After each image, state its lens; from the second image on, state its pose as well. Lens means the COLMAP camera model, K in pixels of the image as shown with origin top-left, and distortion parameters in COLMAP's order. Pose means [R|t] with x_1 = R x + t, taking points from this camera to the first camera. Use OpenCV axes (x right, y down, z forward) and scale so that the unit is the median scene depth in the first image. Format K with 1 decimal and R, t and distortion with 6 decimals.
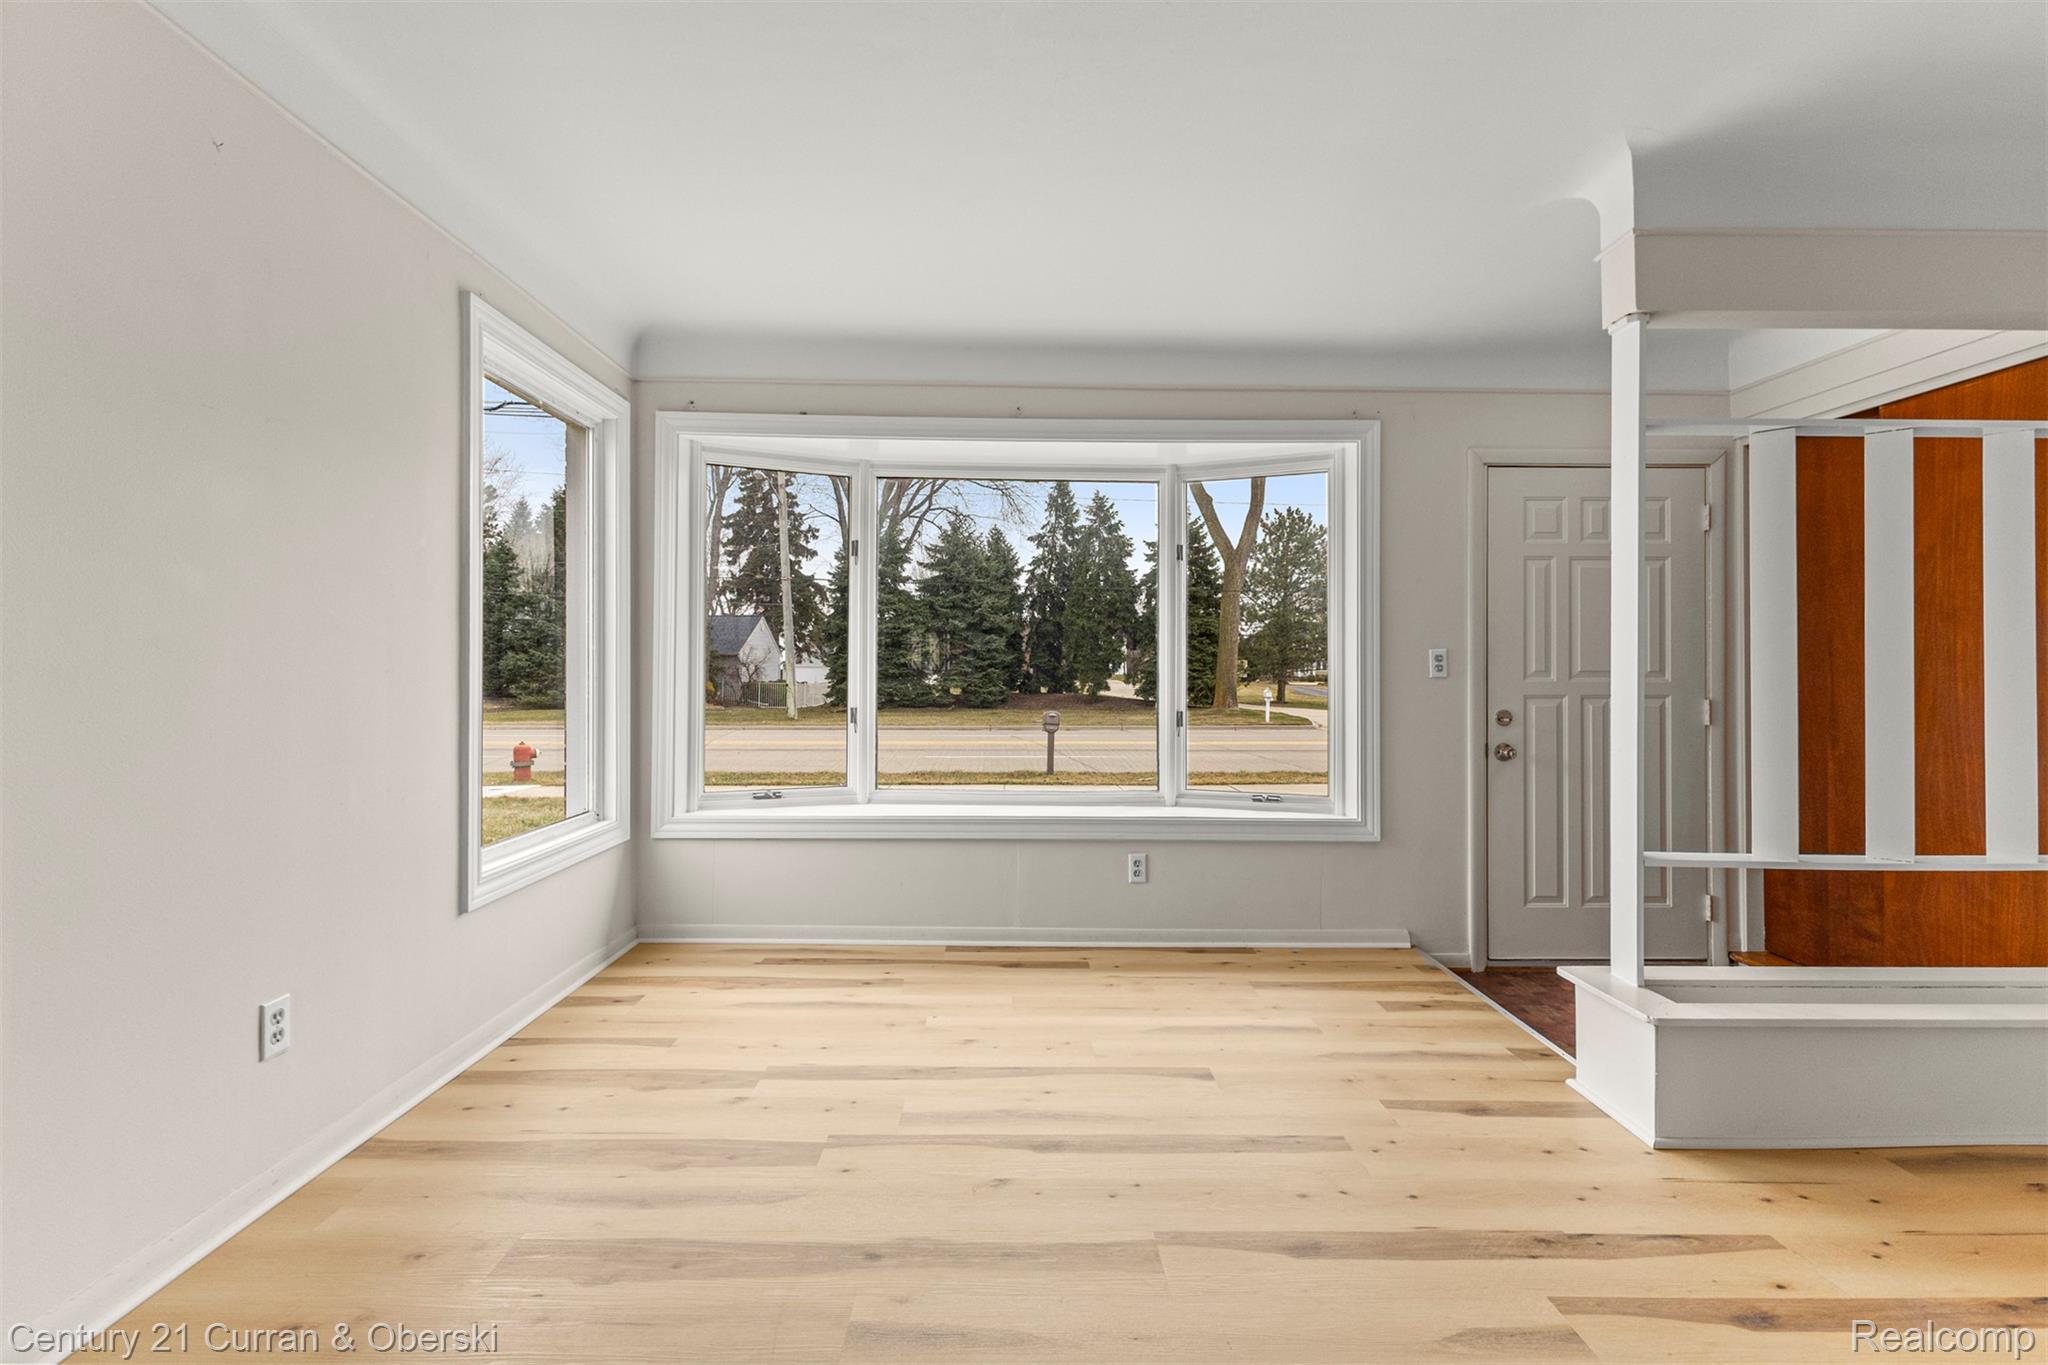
lens RADIAL K [[887.2, 0, 1021.0], [0, 887.2, 667.7], [0, 0, 1]] dist [-0.006949, -0.000658]
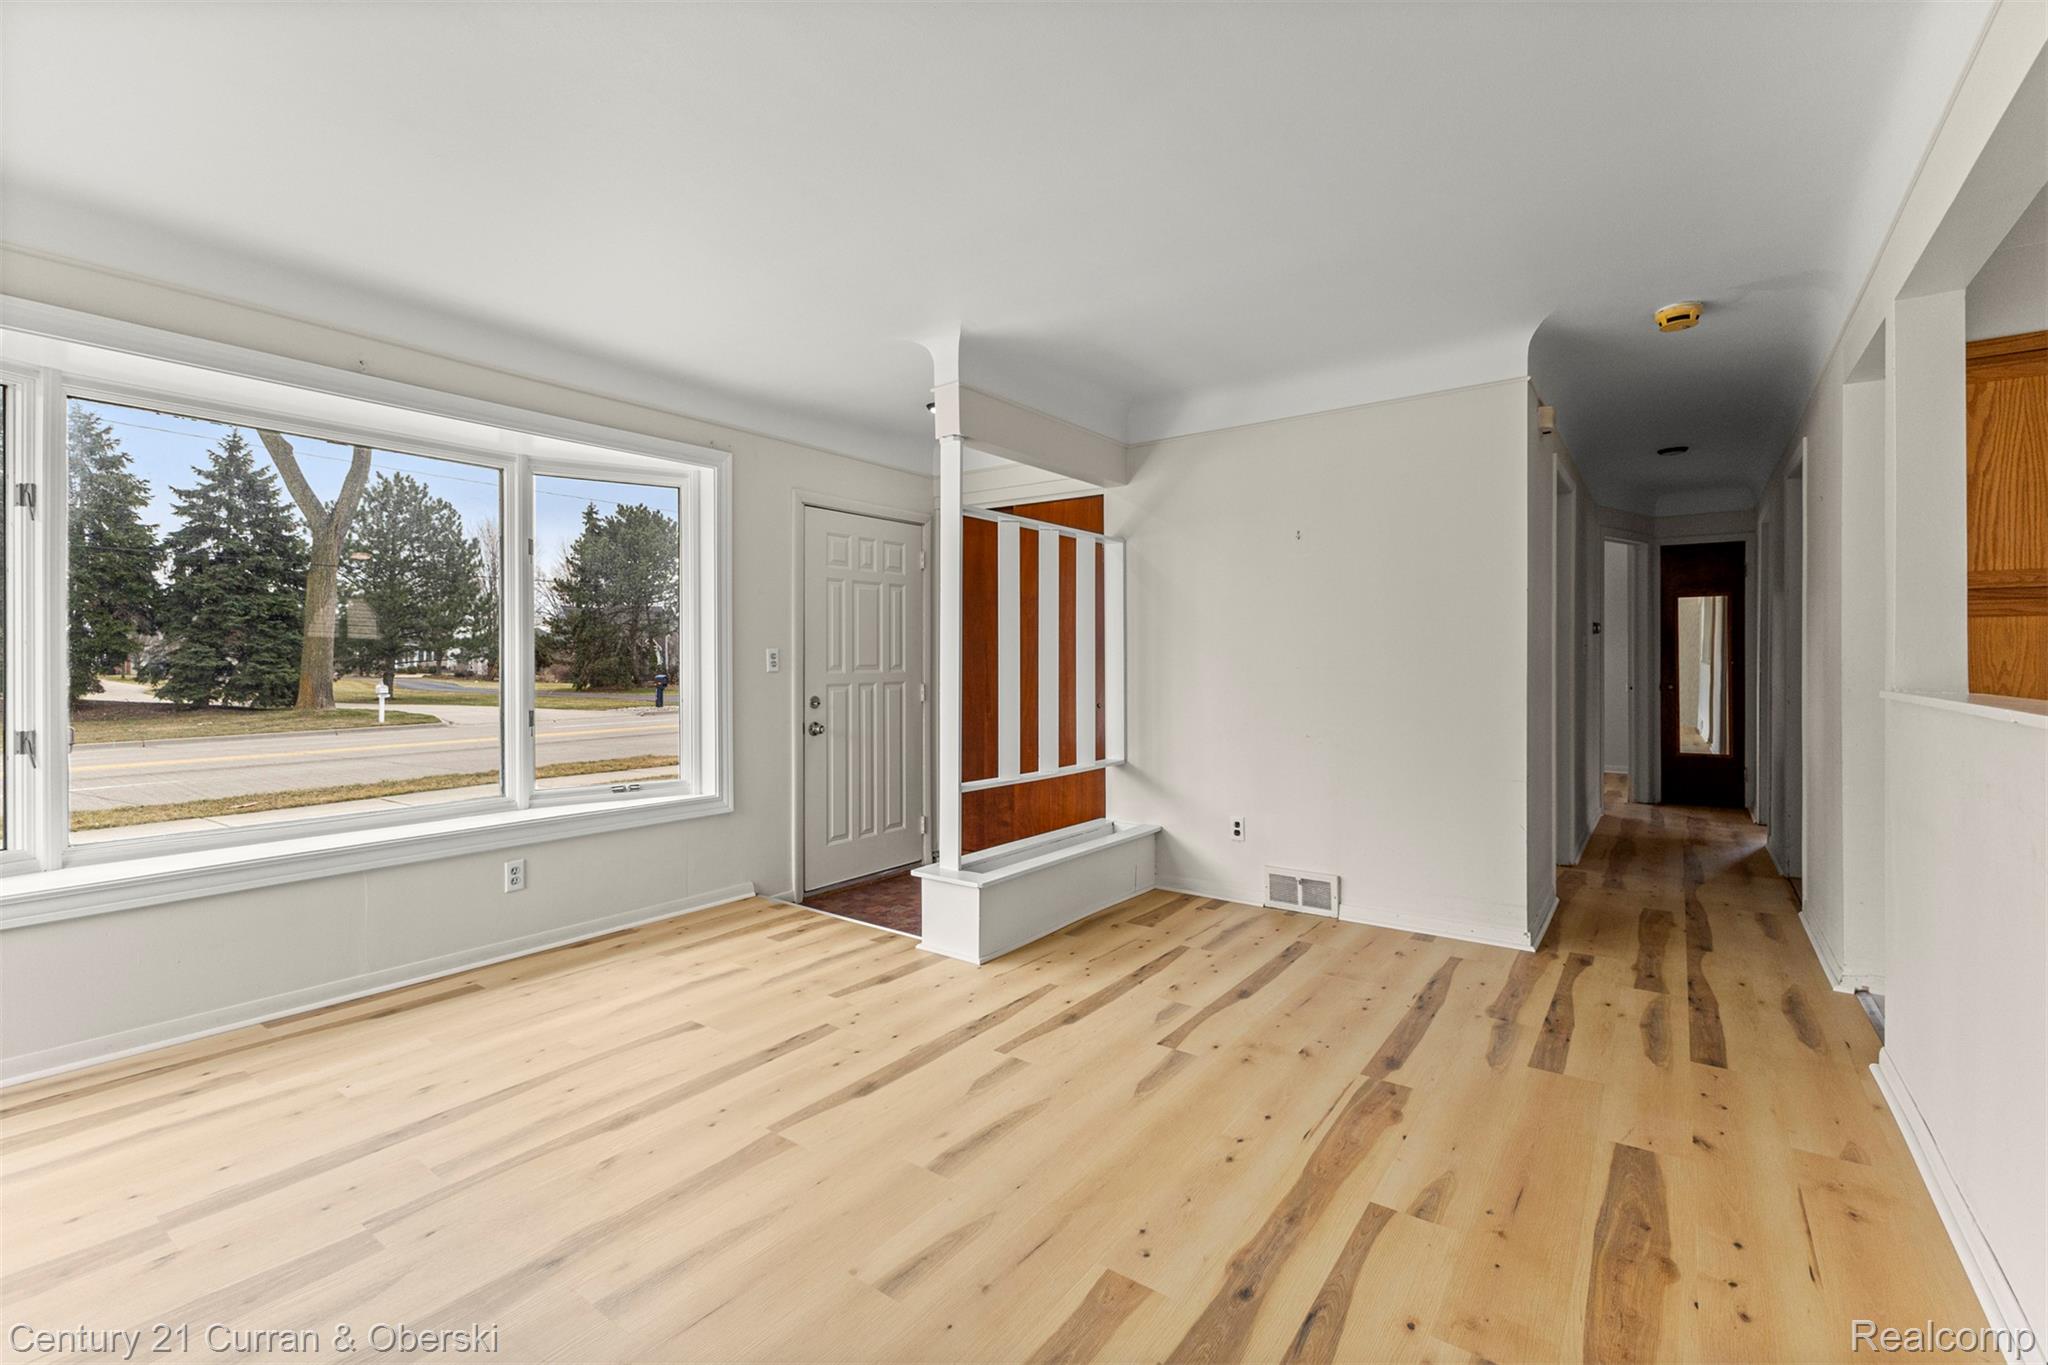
lens RADIAL K [[887.2, 0, 1025.1], [0, 887.2, 672.0], [0, 0, 1]] dist [-0.006949, -0.000658]
pose [[0.590546, -0.017299, 0.806819, -0.328732], [0.003393, 0.999815, 0.018953, -0.011343], [-0.806997, -0.008455, 0.590495, -0.009234]]
